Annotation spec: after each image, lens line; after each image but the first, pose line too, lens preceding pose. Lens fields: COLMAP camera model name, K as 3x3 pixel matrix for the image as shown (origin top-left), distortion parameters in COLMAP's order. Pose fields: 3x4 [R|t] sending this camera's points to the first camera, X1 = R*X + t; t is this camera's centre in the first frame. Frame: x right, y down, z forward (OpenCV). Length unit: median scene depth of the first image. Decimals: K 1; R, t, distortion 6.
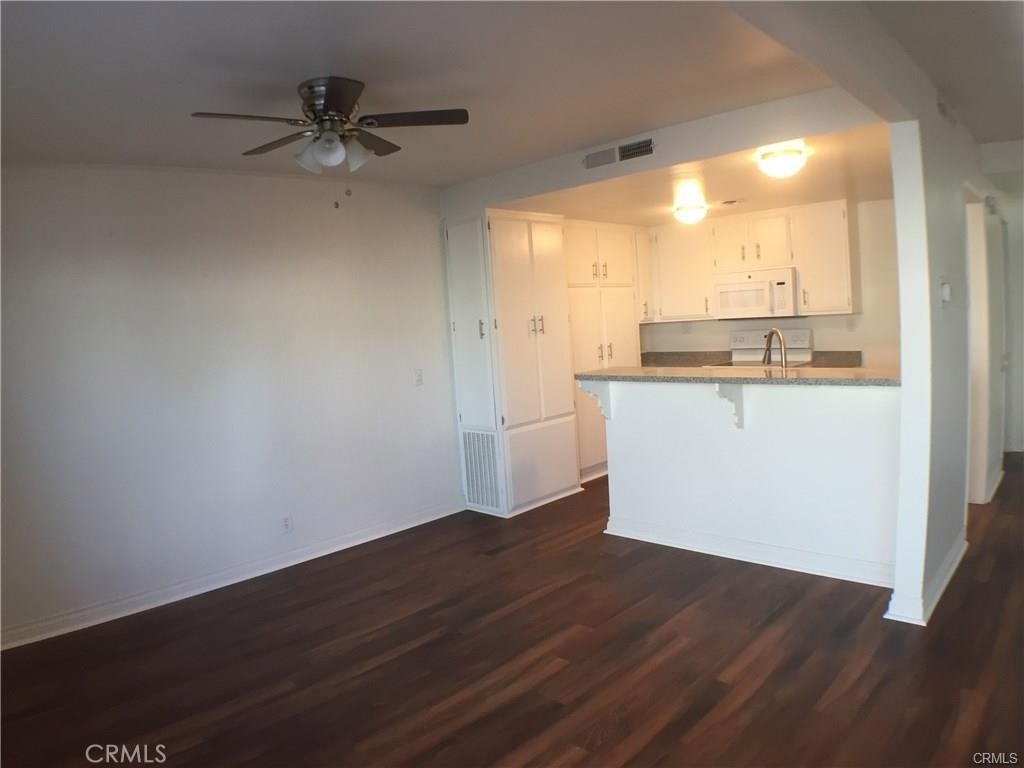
lens RADIAL K [[689.9, 0, 510.3], [0, 689.9, 377.0], [0, 0, 1]] dist [-0.145466, -0.002990]
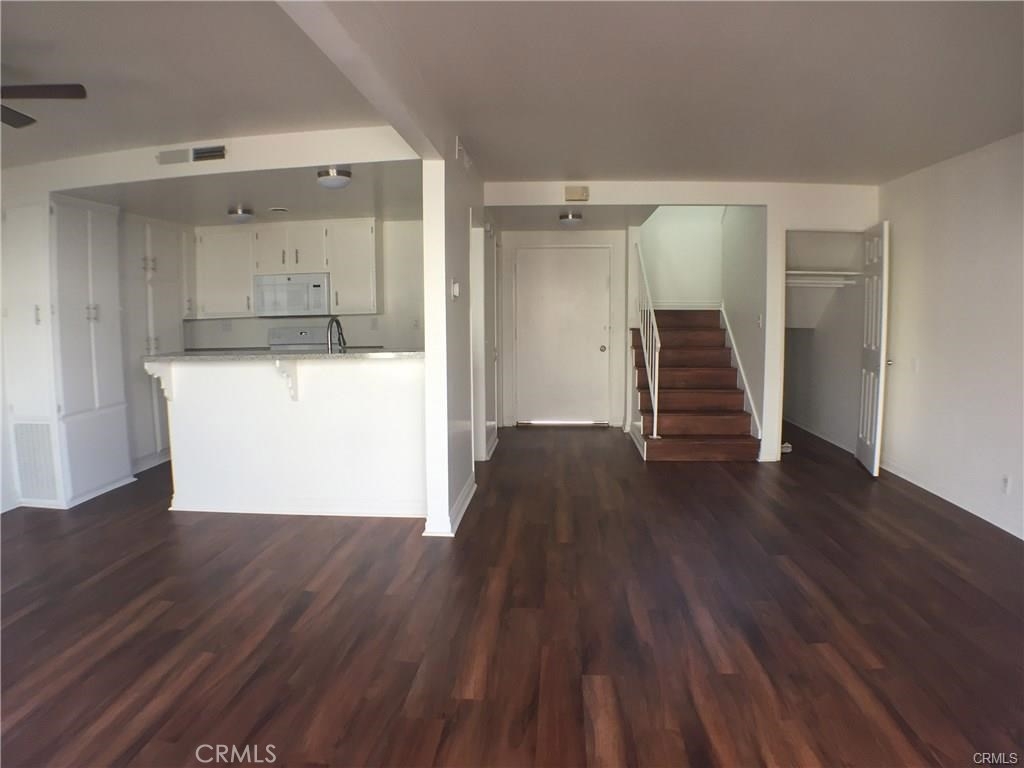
lens RADIAL K [[689.9, 0, 511.6], [0, 689.9, 388.8], [0, 0, 1]] dist [-0.145466, -0.002990]
pose [[0.768081, -0.016937, 0.640129, -0.130588], [0.018871, 0.999815, 0.003811, 0.058437], [-0.640074, 0.009153, 0.768258, -0.151122]]
